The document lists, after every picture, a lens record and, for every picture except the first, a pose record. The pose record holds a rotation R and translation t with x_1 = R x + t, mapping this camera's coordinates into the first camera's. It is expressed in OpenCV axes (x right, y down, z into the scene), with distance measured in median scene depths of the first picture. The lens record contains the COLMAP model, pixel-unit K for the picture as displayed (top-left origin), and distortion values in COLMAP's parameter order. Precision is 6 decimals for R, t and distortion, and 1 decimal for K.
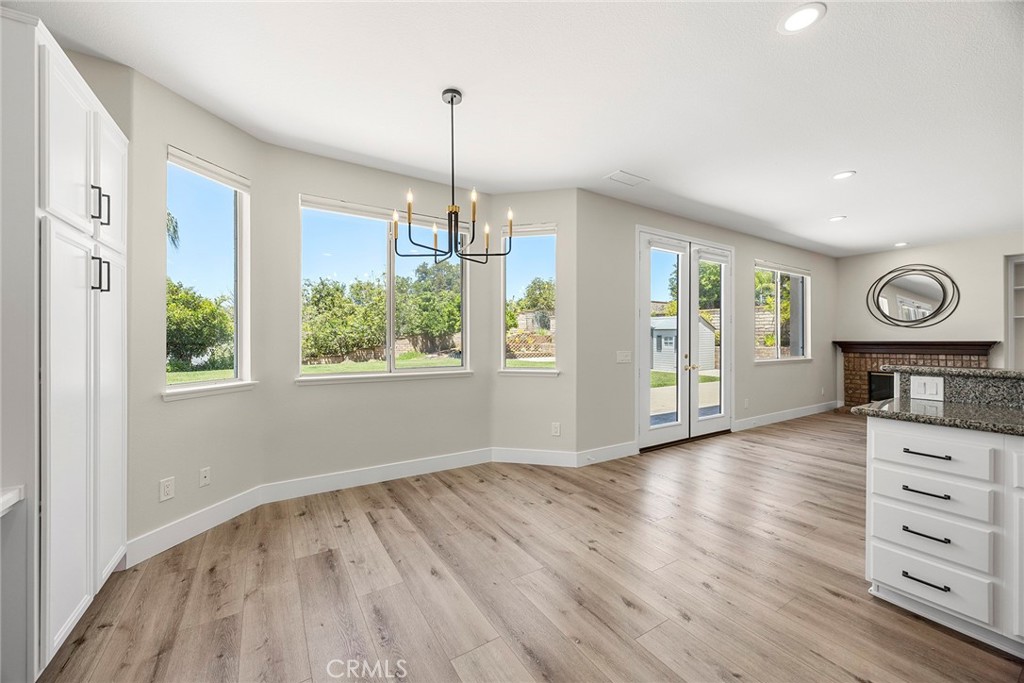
lens RADIAL K [[394.8, 0, 517.5], [0, 394.8, 341.4], [0, 0, 1]] dist [-0.004325, 0.000554]
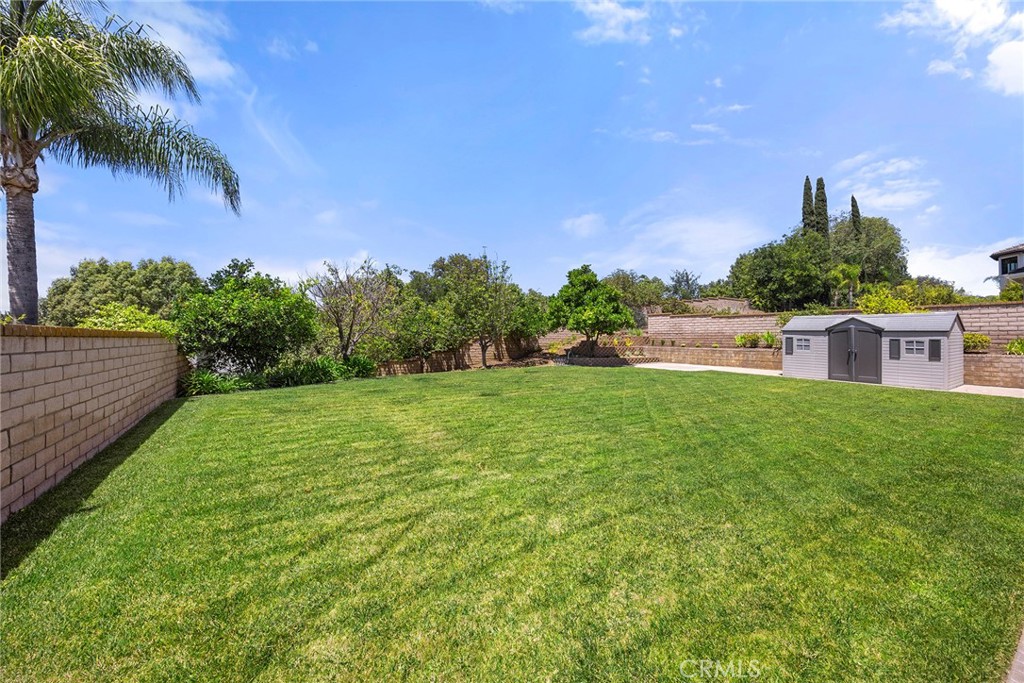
lens RADIAL K [[394.8, 0, 515.6], [0, 394.8, 343.1], [0, 0, 1]] dist [-0.004325, 0.000554]
pose [[0.999836, 0.005163, 0.017341, -1.403766], [-0.005279, 0.999964, 0.006624, -0.032334], [-0.017307, -0.006714, 0.999828, 1.024907]]
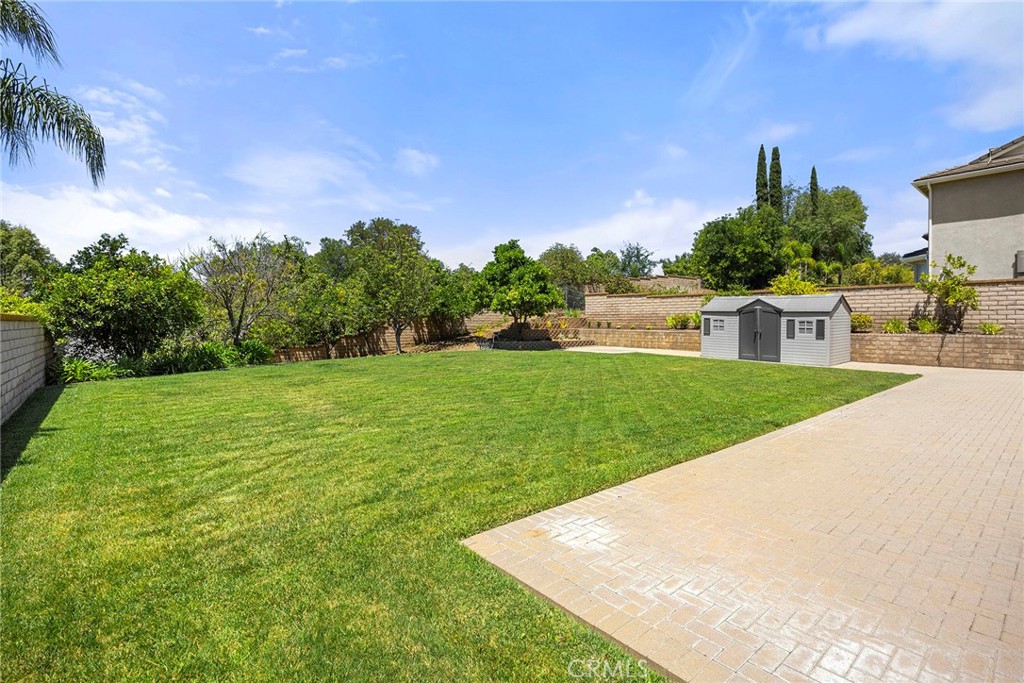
lens RADIAL K [[463.8, 0, 510.1], [0, 463.8, 341.7], [0, 0, 1]] dist [-0.016873, 0.000279]
pose [[0.989397, -0.006127, 0.145109, -1.263628], [0.000448, 0.999234, 0.039137, -0.026125], [-0.145237, -0.038657, 0.988641, 0.683050]]
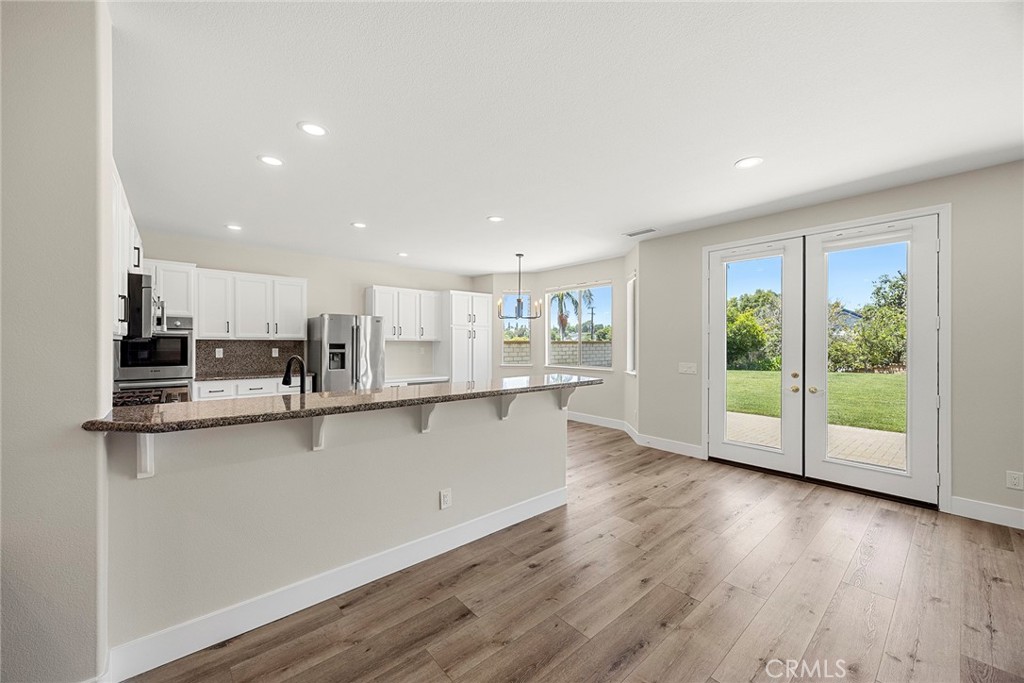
lens RADIAL K [[394.8, 0, 508.6], [0, 394.8, 342.3], [0, 0, 1]] dist [-0.004325, 0.000554]
pose [[0.144014, -0.000556, -0.989576, 1.147303], [-0.004551, 0.999989, -0.001224, -0.027662], [0.989565, 0.004680, 0.144009, 0.278725]]
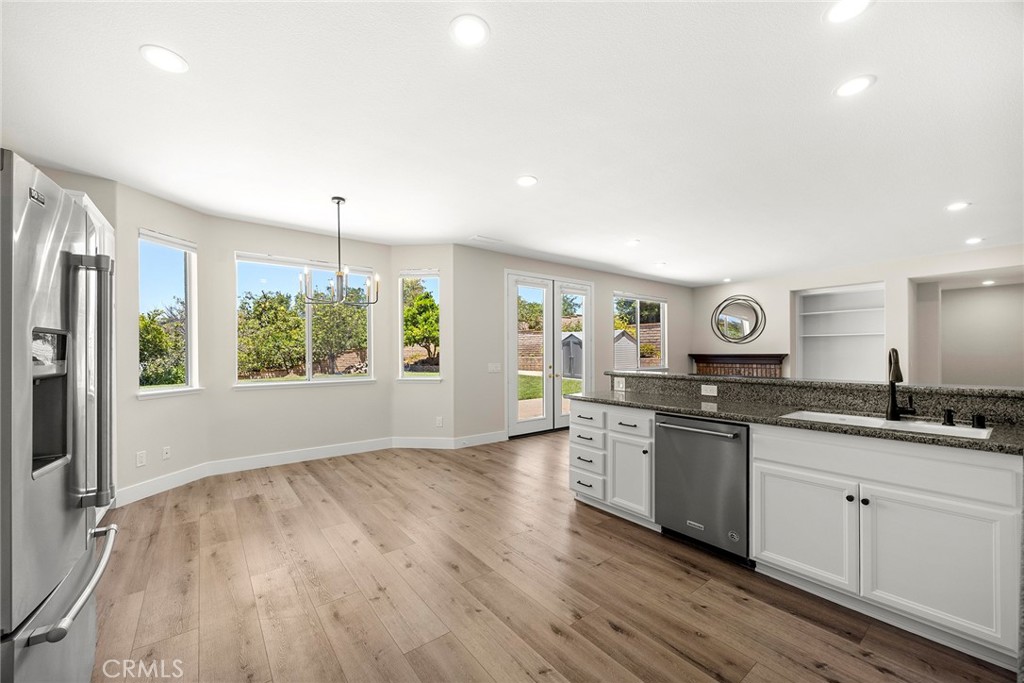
lens RADIAL K [[394.8, 0, 515.0], [0, 394.8, 356.2], [0, 0, 1]] dist [-0.004325, 0.000554]
pose [[0.994871, -0.006174, 0.100962, 0.175247], [0.005485, 0.999960, 0.007100, -0.007849], [-0.101002, -0.006510, 0.994865, -0.294726]]
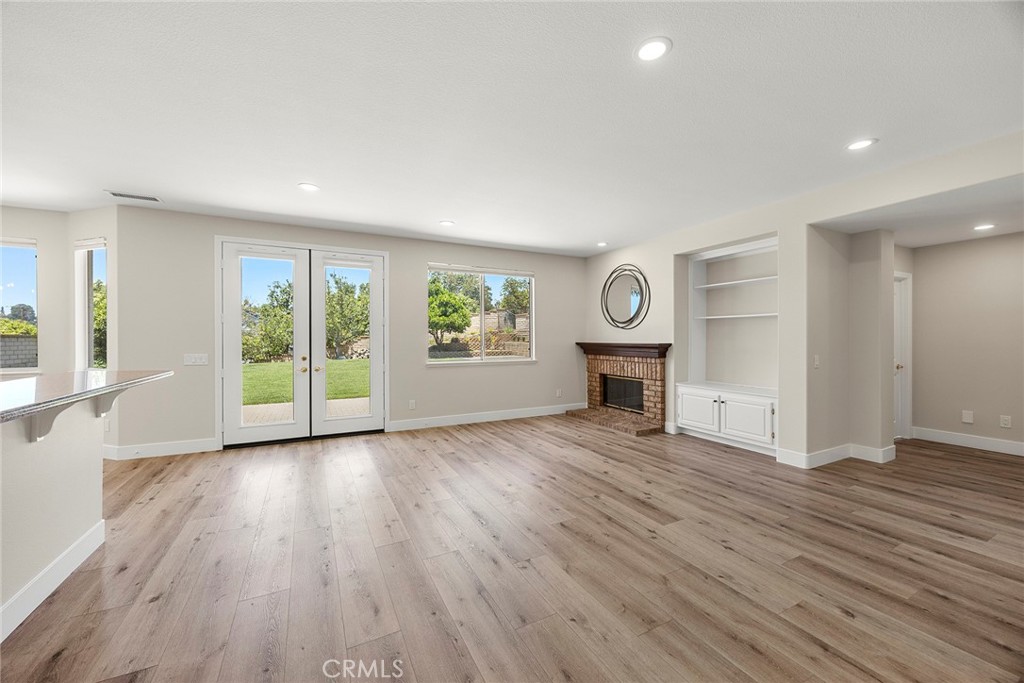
lens RADIAL K [[394.8, 0, 515.4], [0, 394.8, 339.2], [0, 0, 1]] dist [-0.004325, 0.000554]
pose [[0.996436, -0.001641, -0.084335, 1.061260], [0.001606, 0.999999, -0.000486, -0.011794], [0.084336, 0.000349, 0.996437, 0.004597]]
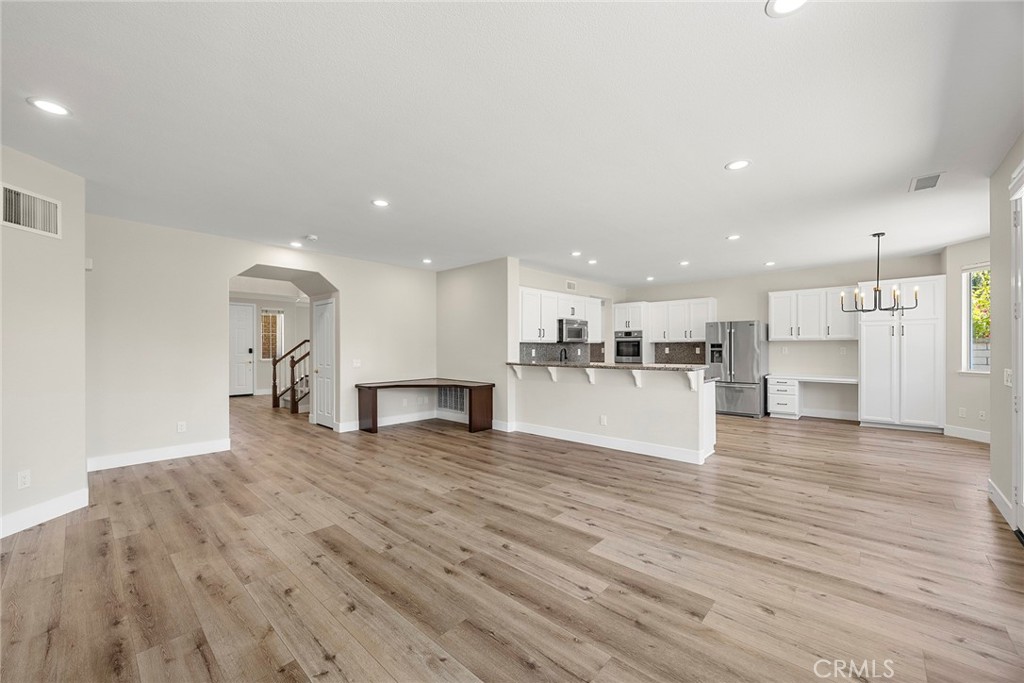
lens RADIAL K [[394.8, 0, 507.1], [0, 394.8, 348.4], [0, 0, 1]] dist [-0.004325, 0.000554]
pose [[-0.968902, 0.005110, -0.247390, 1.118480], [0.003887, 0.999978, 0.005432, -0.016257], [0.247412, 0.004302, -0.968901, 1.252684]]
